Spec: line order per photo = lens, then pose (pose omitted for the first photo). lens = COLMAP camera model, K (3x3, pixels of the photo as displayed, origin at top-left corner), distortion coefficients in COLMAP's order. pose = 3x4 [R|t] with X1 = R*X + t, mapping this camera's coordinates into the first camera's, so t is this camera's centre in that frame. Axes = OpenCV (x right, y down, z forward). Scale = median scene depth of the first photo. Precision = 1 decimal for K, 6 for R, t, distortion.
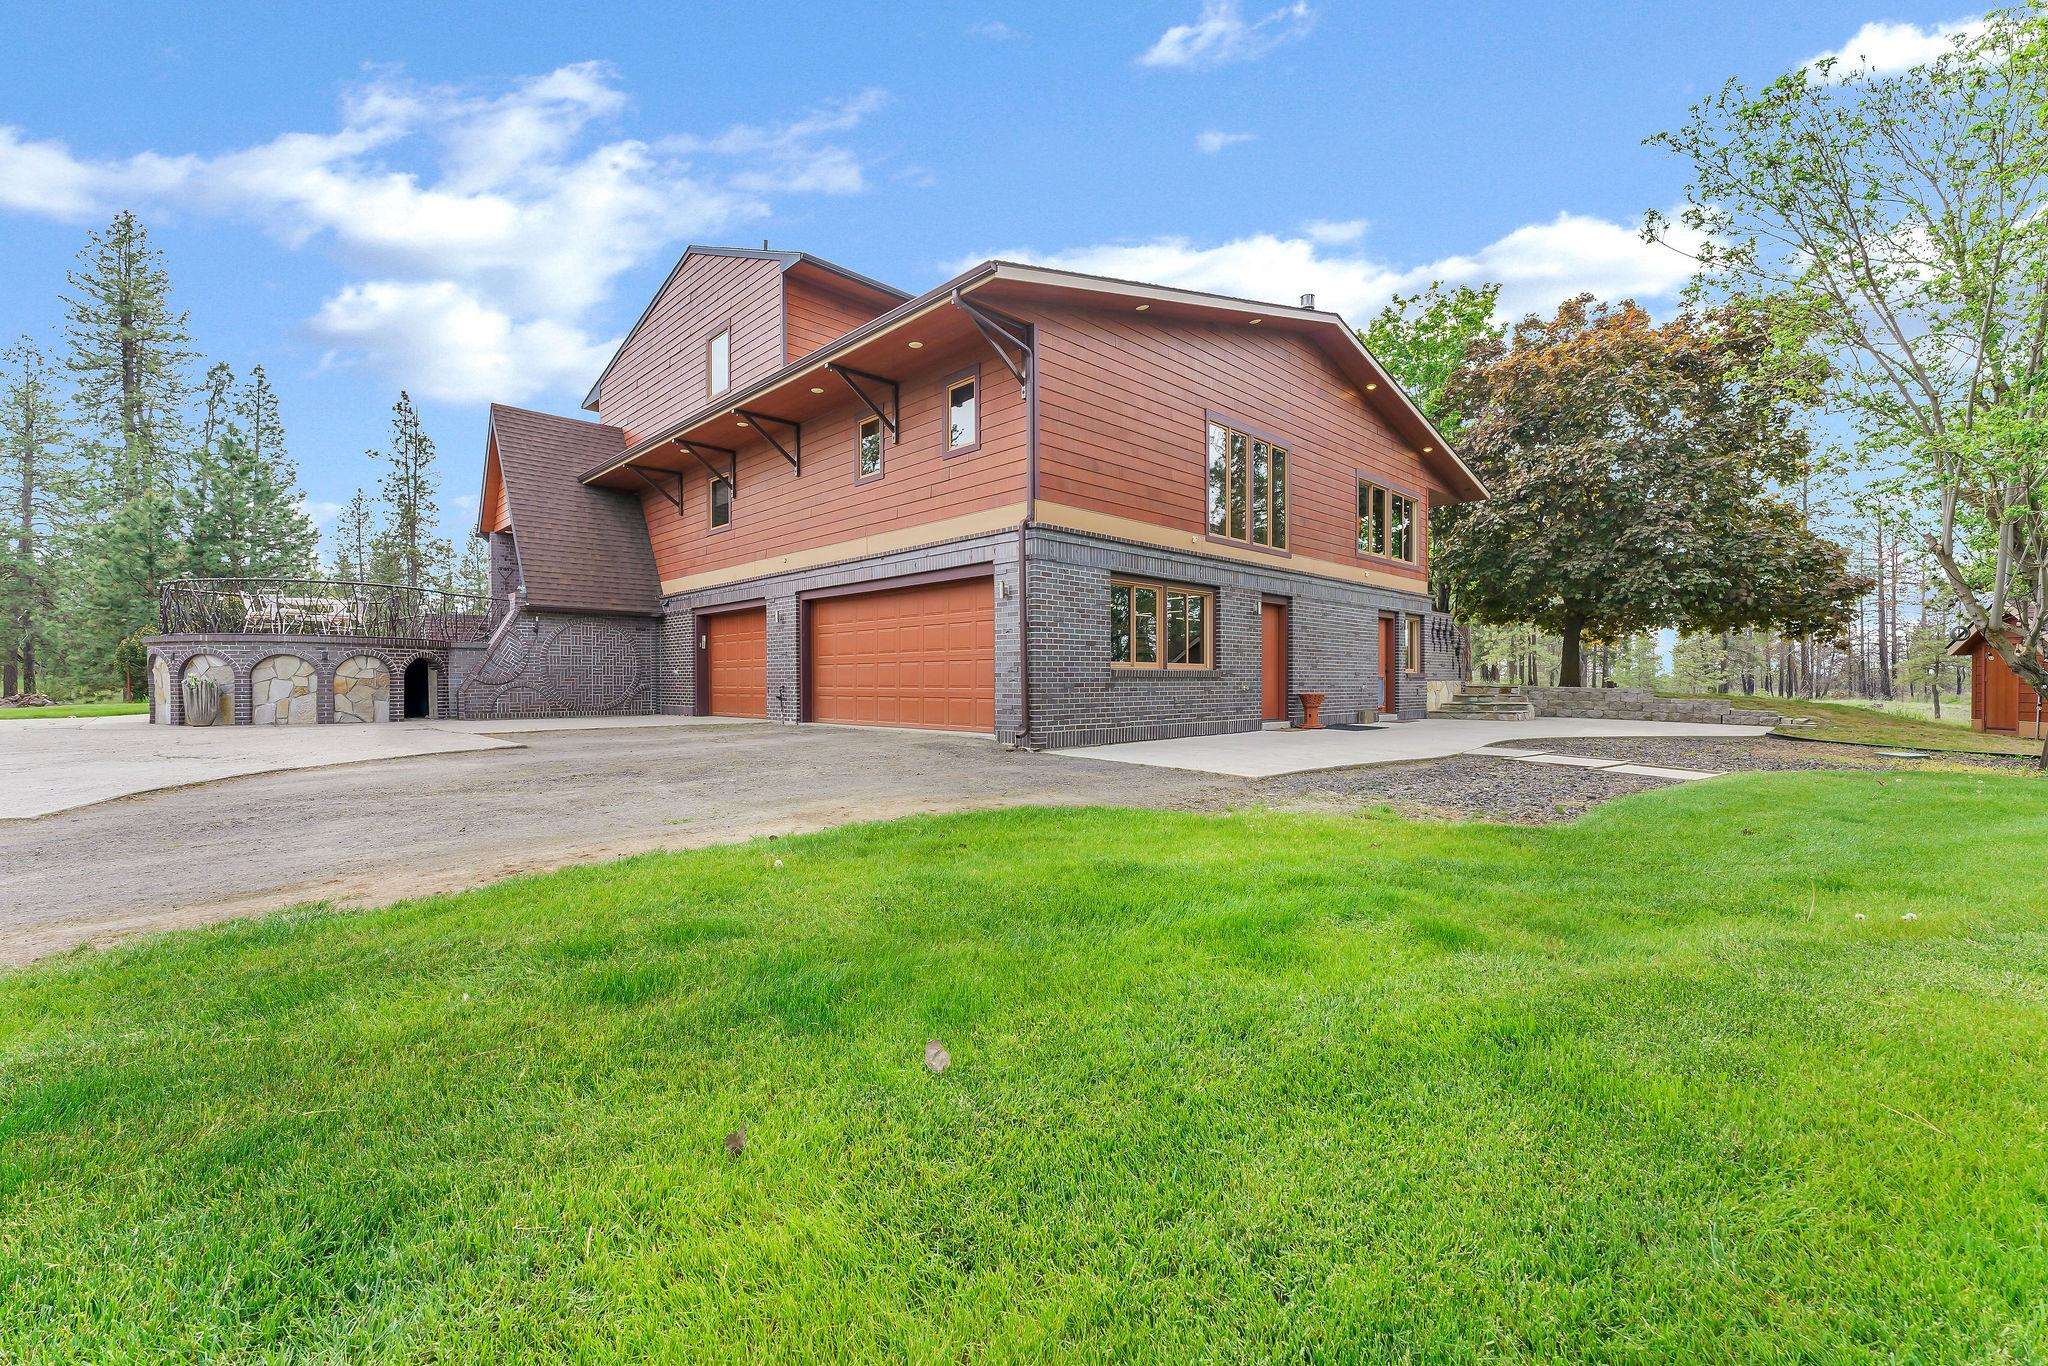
lens RADIAL K [[819.6, 0, 1024.0], [0, 819.6, 683.0], [0, 0, 1]] dist [-0.000213, -0.000068]
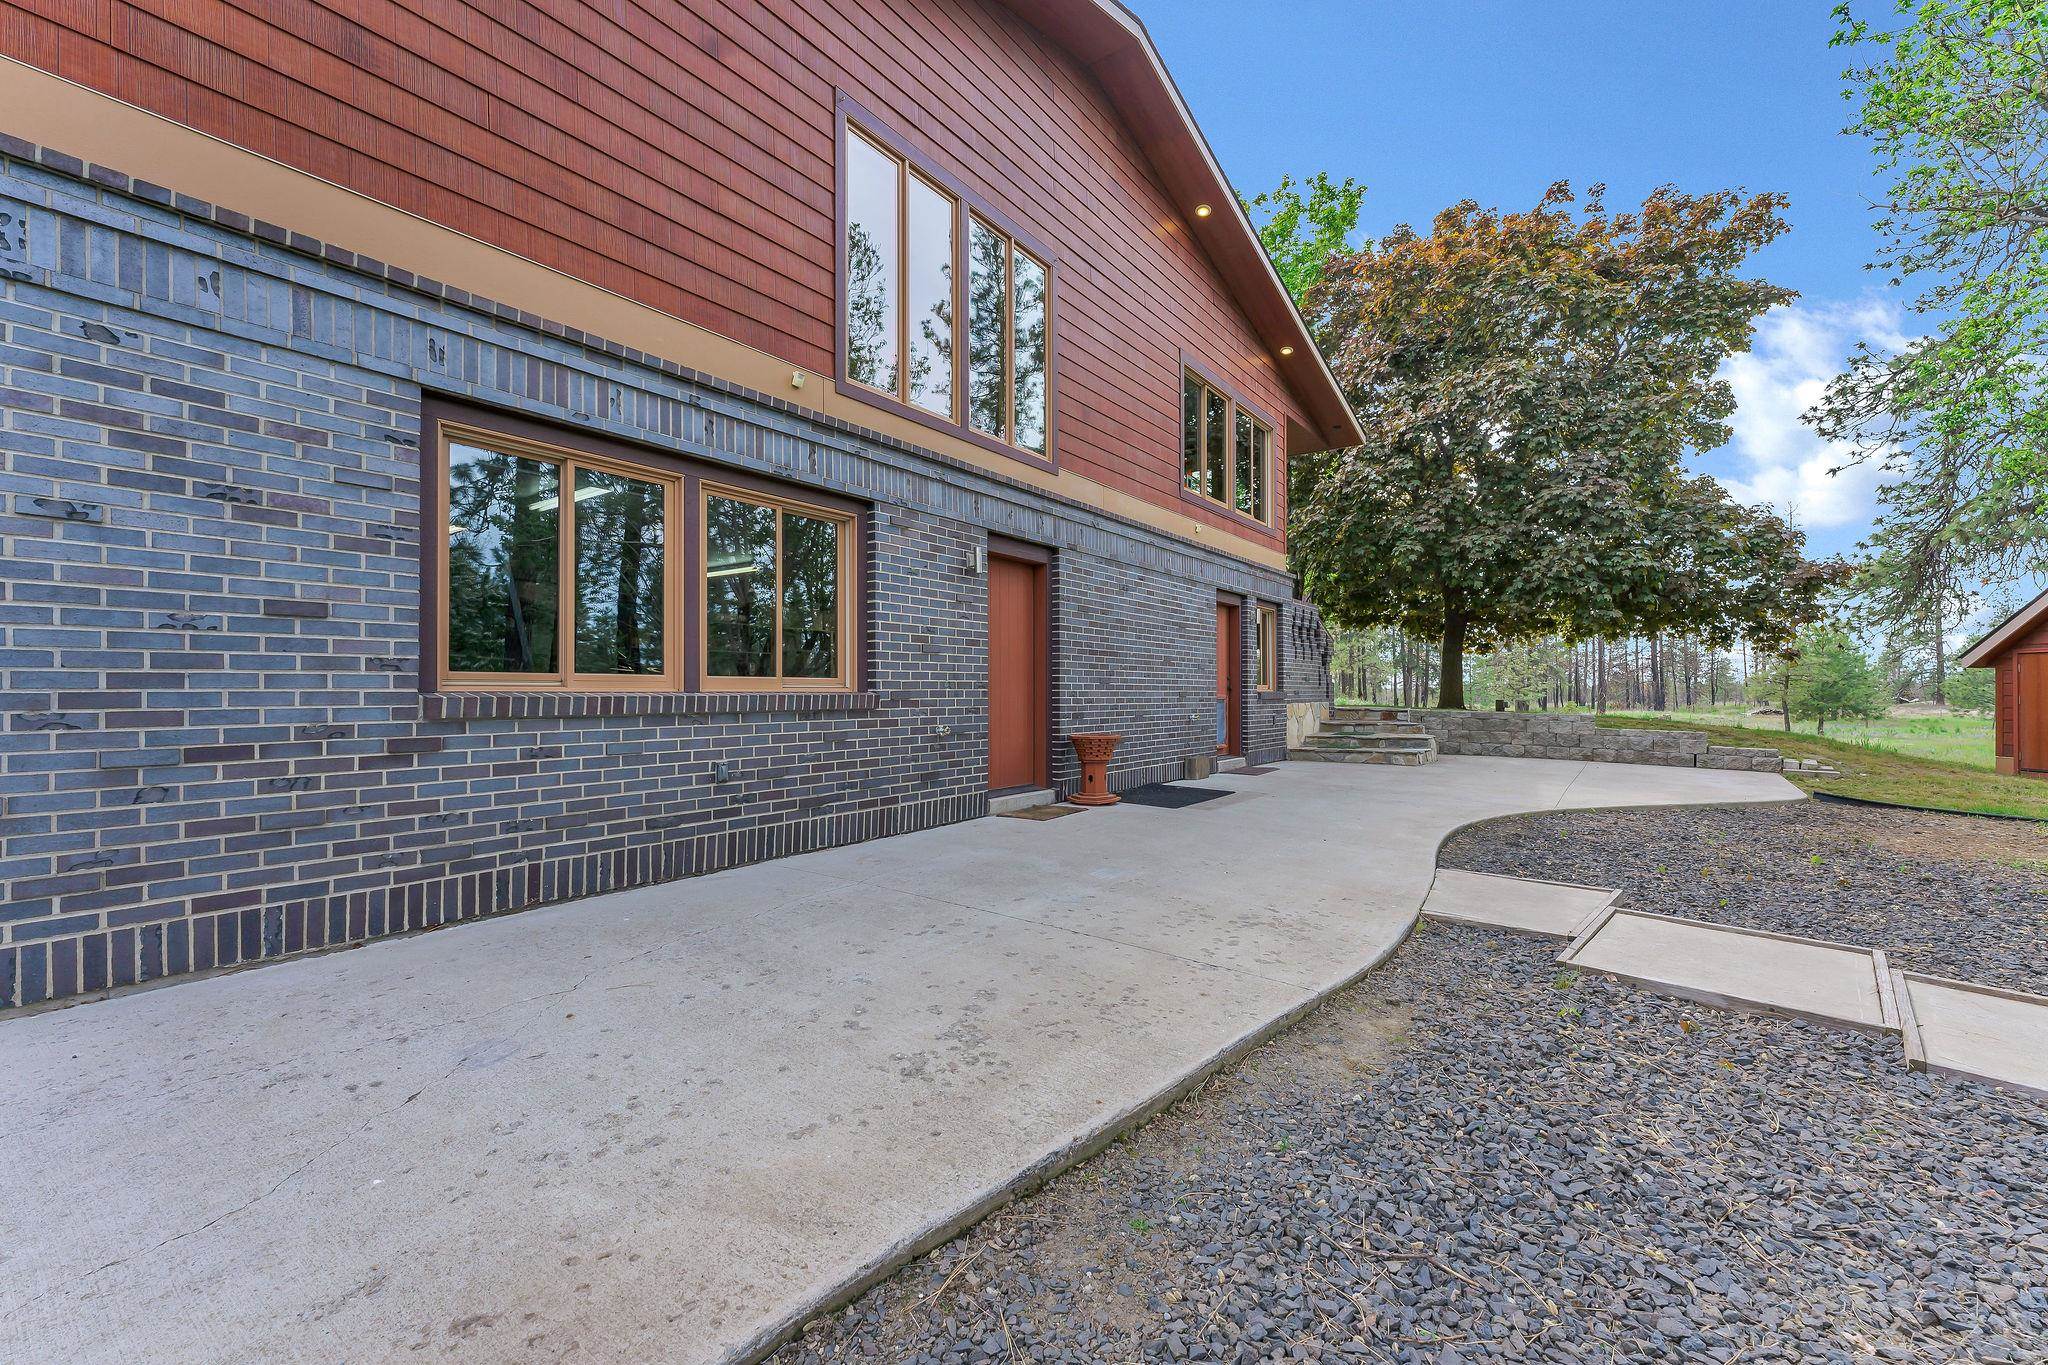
lens RADIAL K [[819.6, 0, 1024.0], [0, 819.6, 682.5], [0, 0, 1]] dist [-0.000213, -0.000068]
pose [[0.984829, 0.001498, 0.173520, 0.193367], [0.000922, 0.999904, -0.013861, -0.011762], [-0.173524, 0.013811, 0.984733, 0.442717]]
